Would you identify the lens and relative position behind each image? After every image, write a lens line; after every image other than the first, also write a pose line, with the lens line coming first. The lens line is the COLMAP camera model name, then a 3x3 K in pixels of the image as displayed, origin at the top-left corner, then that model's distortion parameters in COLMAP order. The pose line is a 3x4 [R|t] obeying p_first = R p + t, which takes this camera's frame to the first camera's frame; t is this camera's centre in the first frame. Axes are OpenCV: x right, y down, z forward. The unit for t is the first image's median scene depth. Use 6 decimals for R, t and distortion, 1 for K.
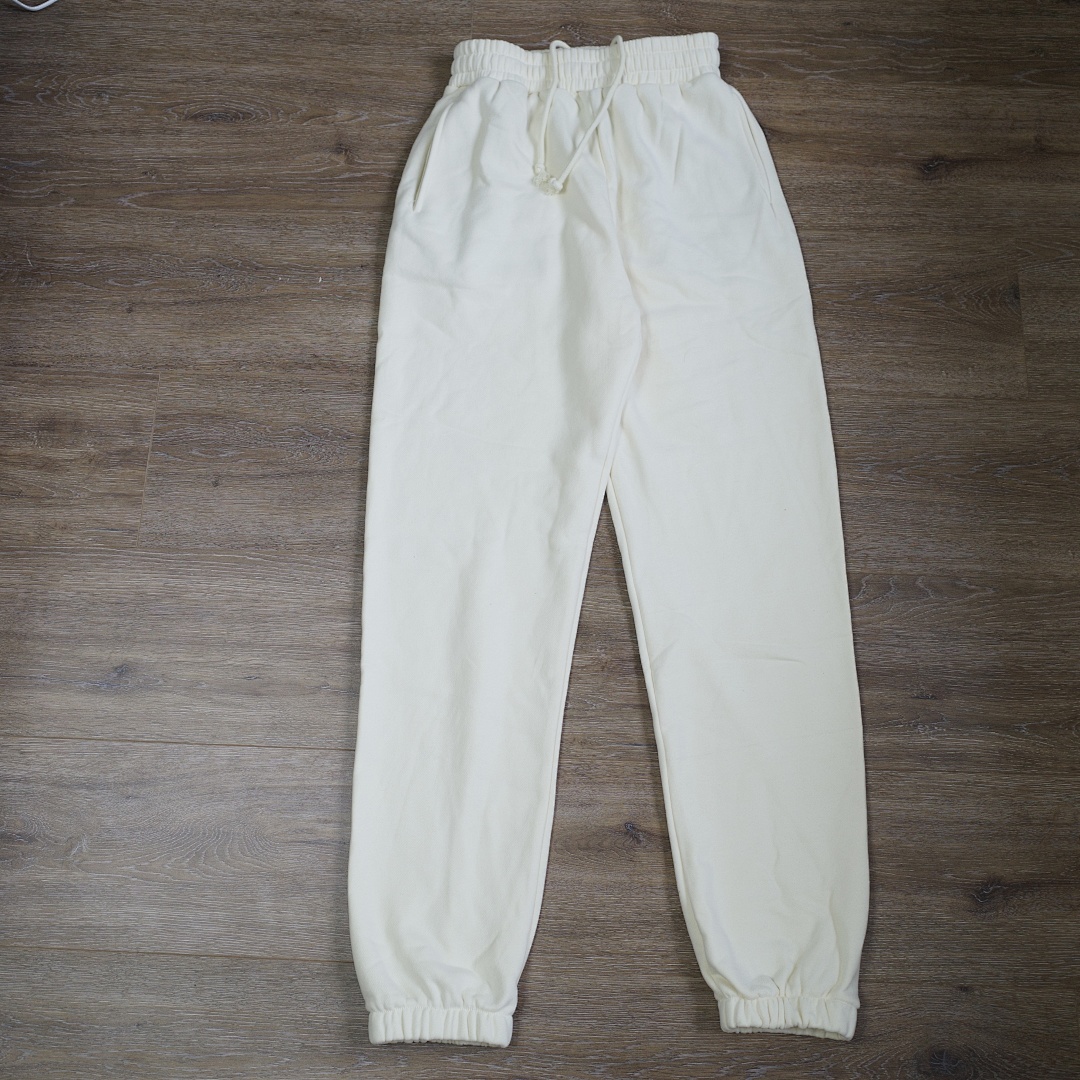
lens RADIAL K [[1296.2, 0, 539.2], [0, 1296.2, 537.2], [0, 0, 1]] dist [0.013925, 0.000000]
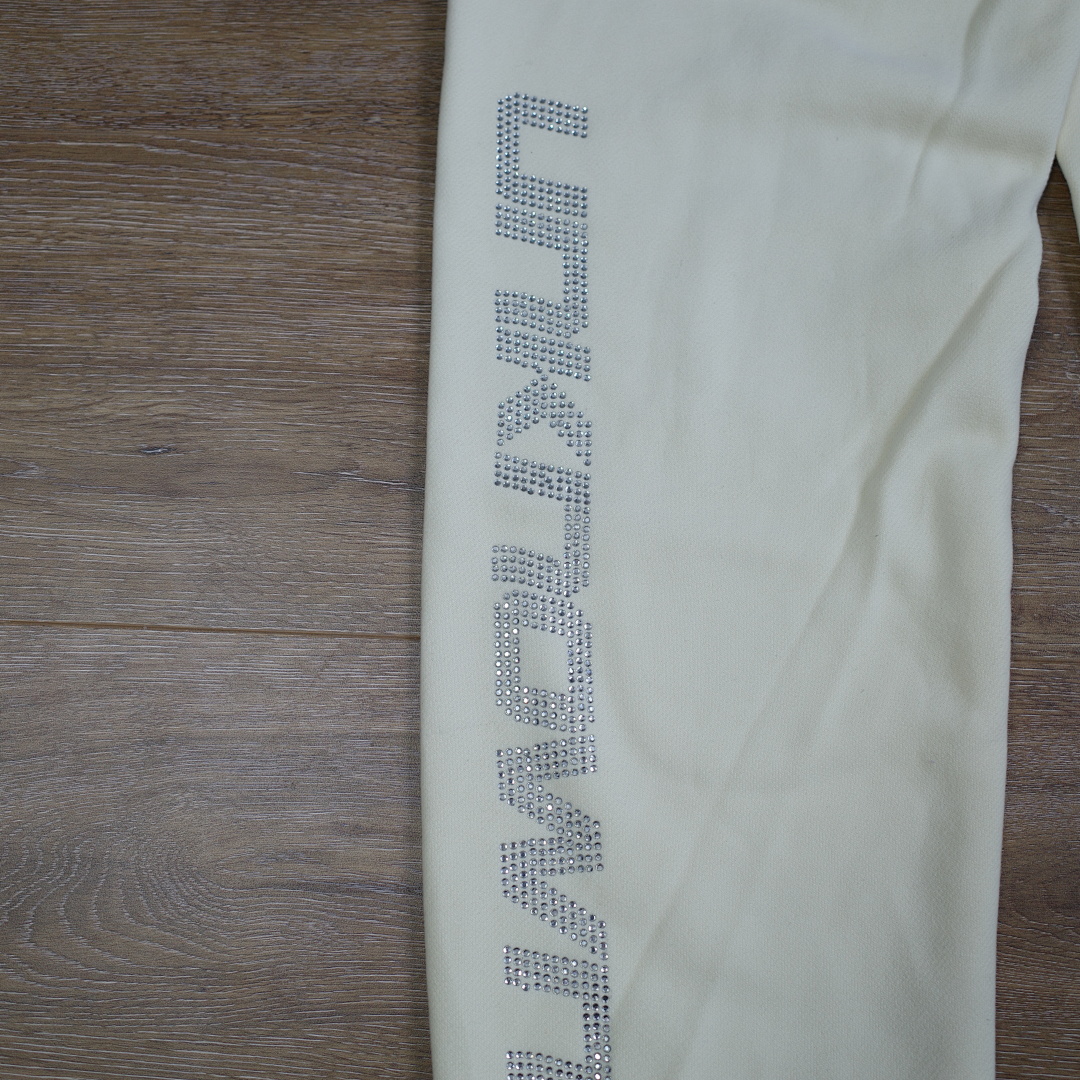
lens RADIAL K [[1296.2, 0, 540.3], [0, 1296.2, 542.5], [0, 0, 1]] dist [0.013925, 0.000000]
pose [[0.999152, -0.004332, -0.040939, -0.094687], [0.008227, 0.995398, 0.095471, 0.100554], [0.040337, -0.095727, 0.994590, 0.627911]]
